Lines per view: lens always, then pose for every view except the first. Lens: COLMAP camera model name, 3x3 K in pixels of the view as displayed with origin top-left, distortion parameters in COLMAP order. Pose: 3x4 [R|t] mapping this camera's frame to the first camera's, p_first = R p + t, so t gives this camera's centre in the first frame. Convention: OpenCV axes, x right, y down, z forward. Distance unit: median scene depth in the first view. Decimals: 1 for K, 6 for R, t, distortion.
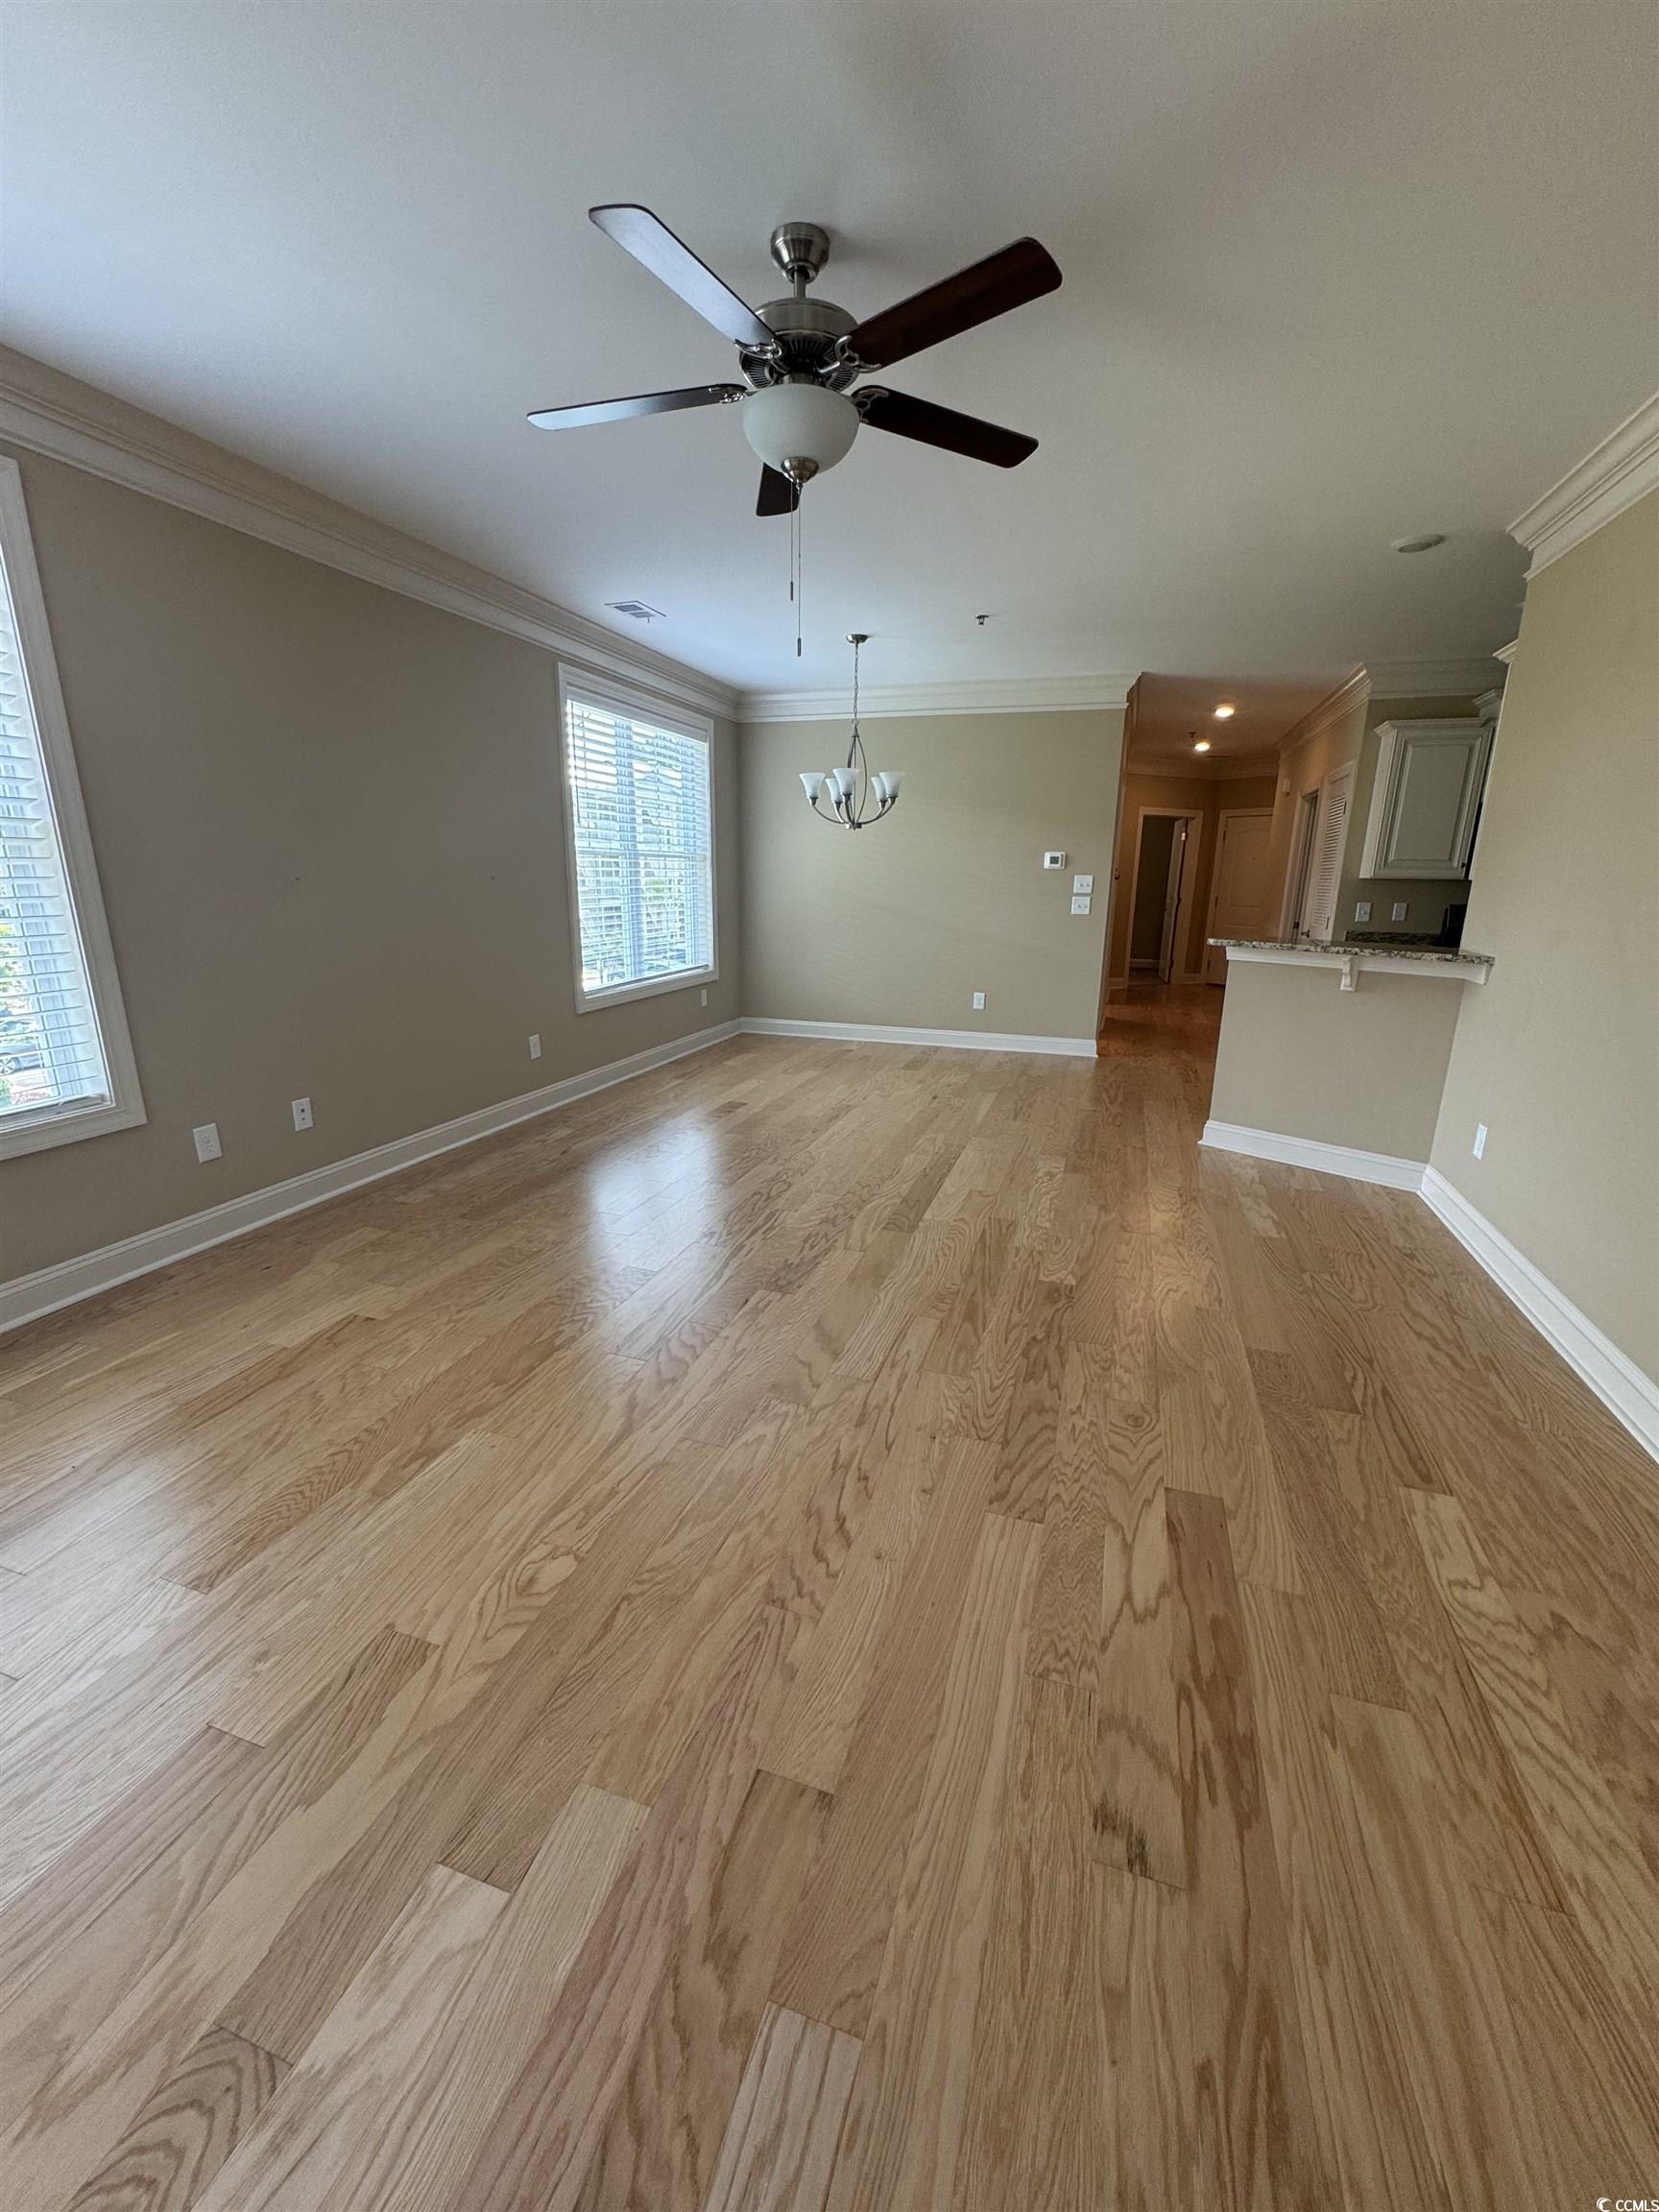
lens RADIAL K [[882.3, 0, 828.5], [0, 882.3, 1108.2], [0, 0, 1]] dist [-0.002309, -0.000184]
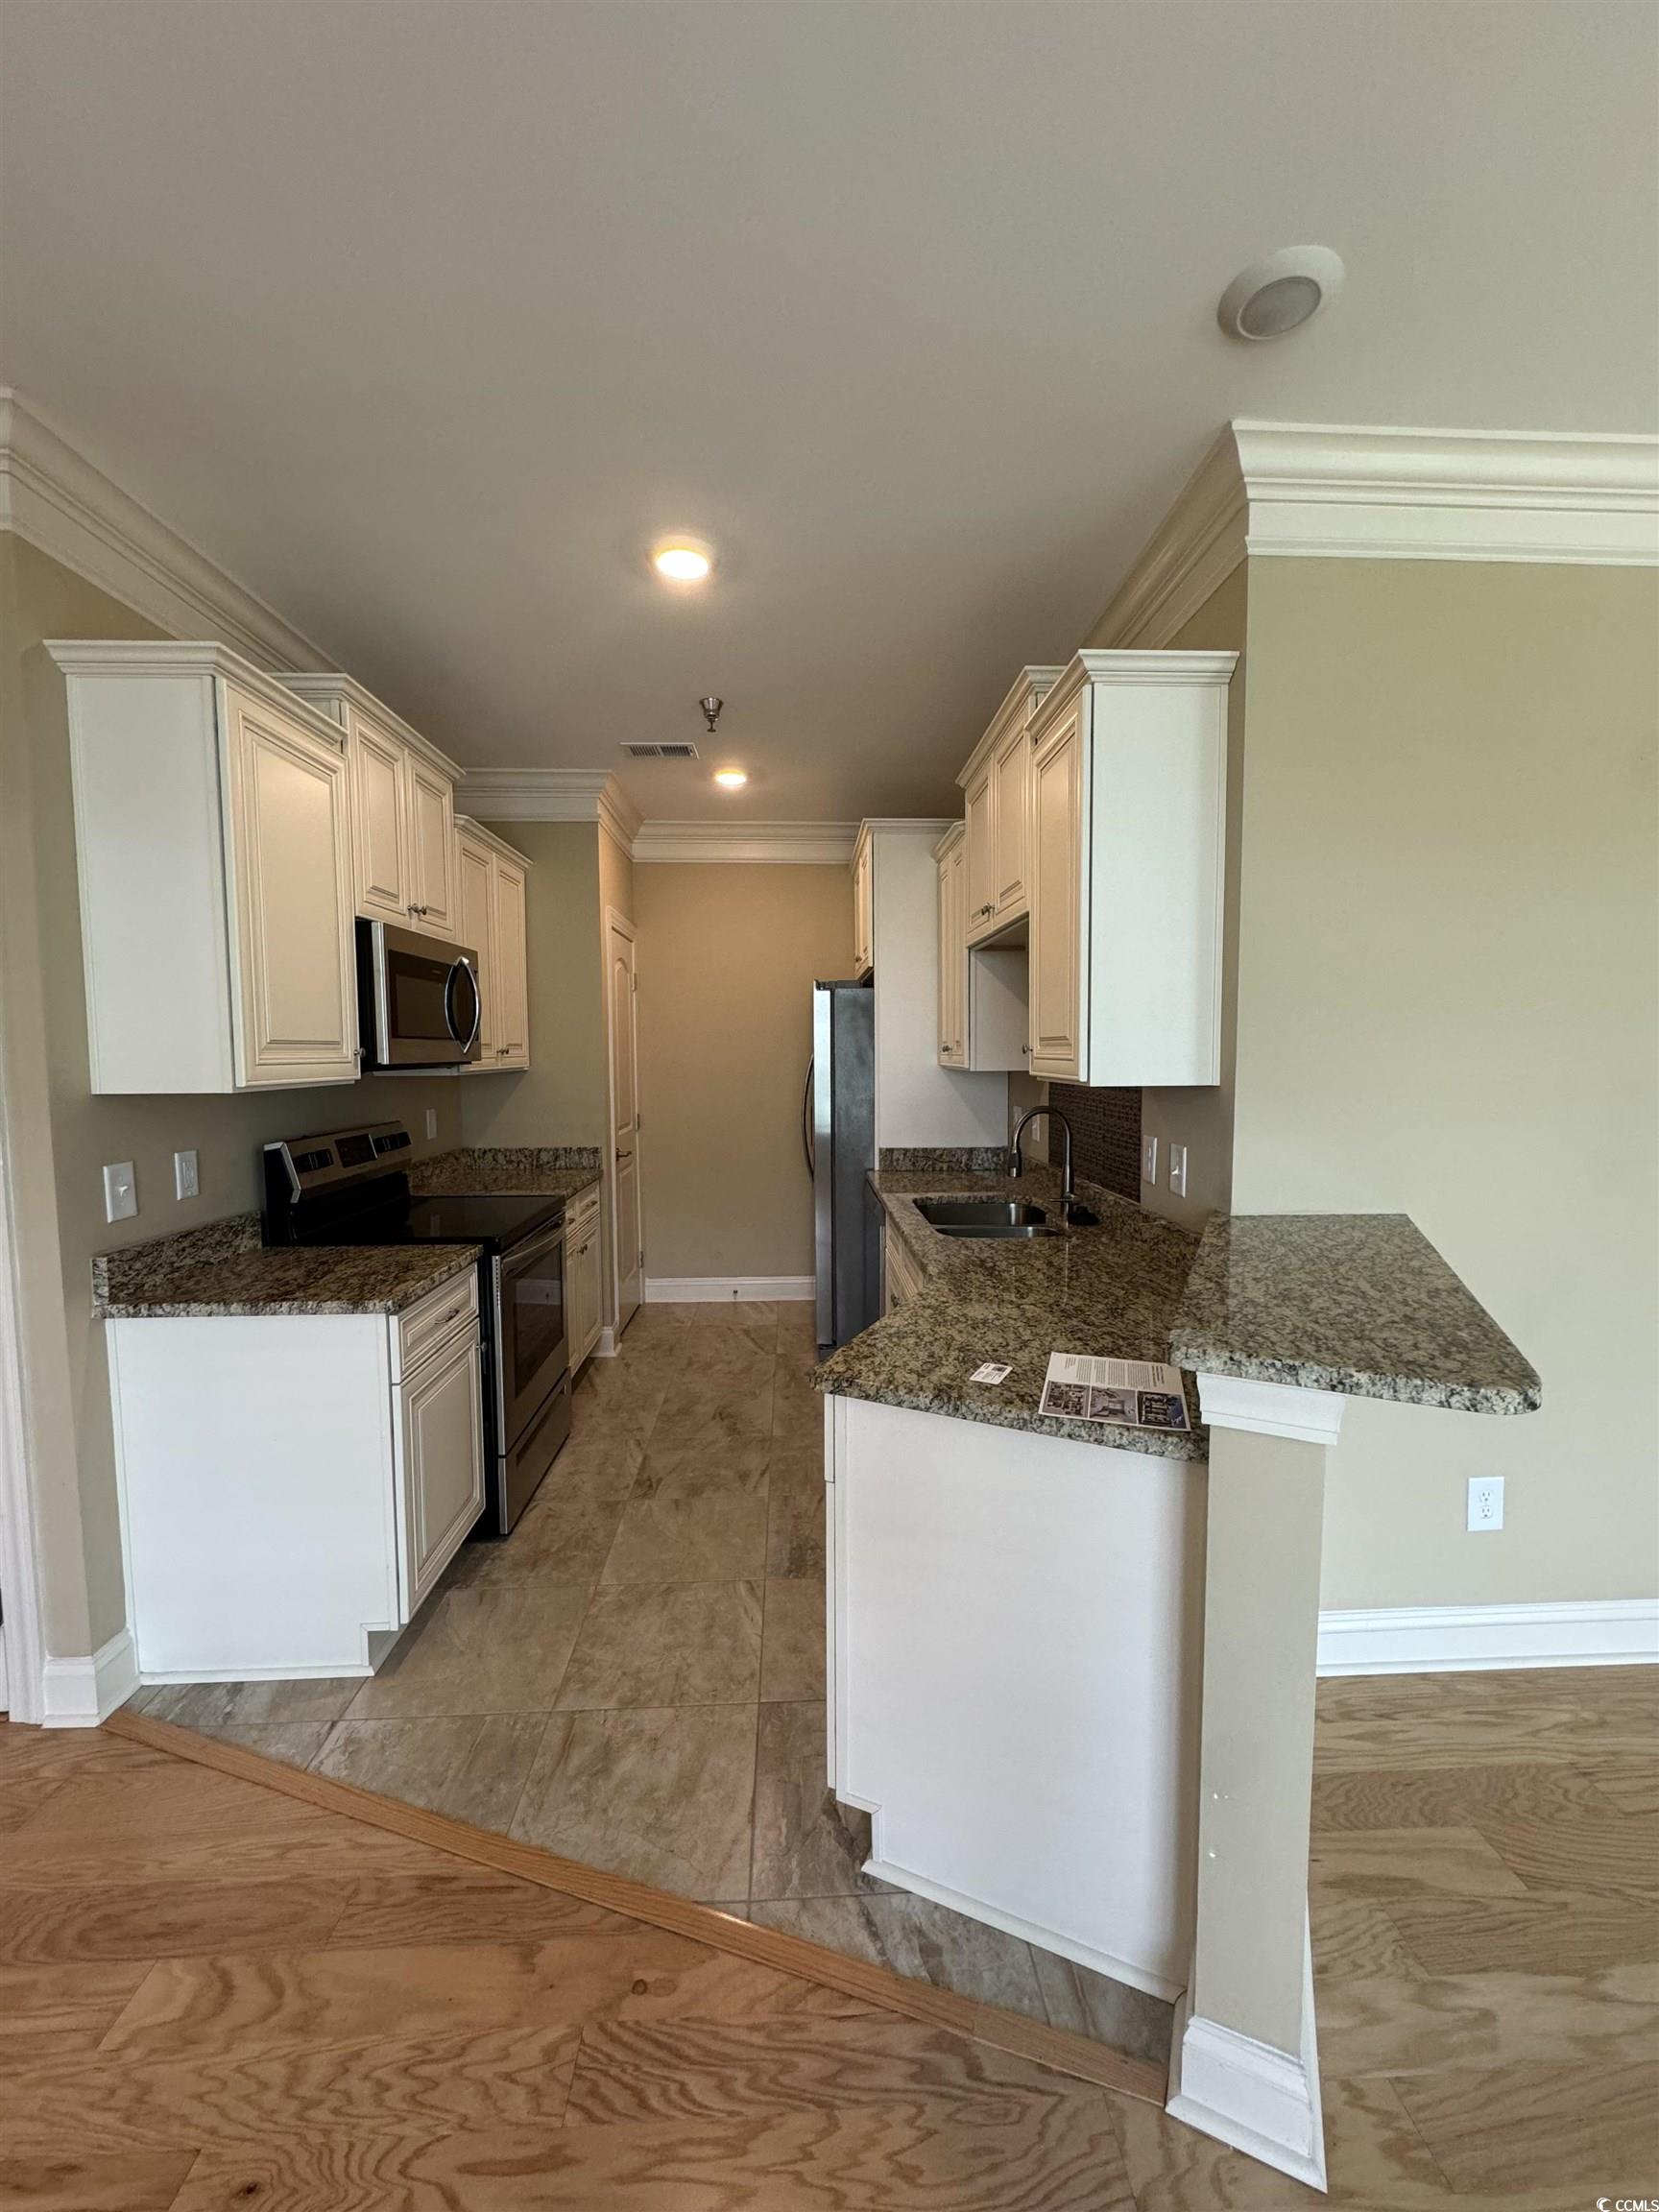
lens RADIAL K [[882.3, 0, 833.8], [0, 882.3, 1104.9], [0, 0, 1]] dist [-0.002309, -0.000184]
pose [[-0.354016, -0.073157, 0.932374, 0.289377], [0.247431, 0.954087, 0.168809, -0.348209], [-0.901915, 0.290460, -0.319661, 1.220809]]
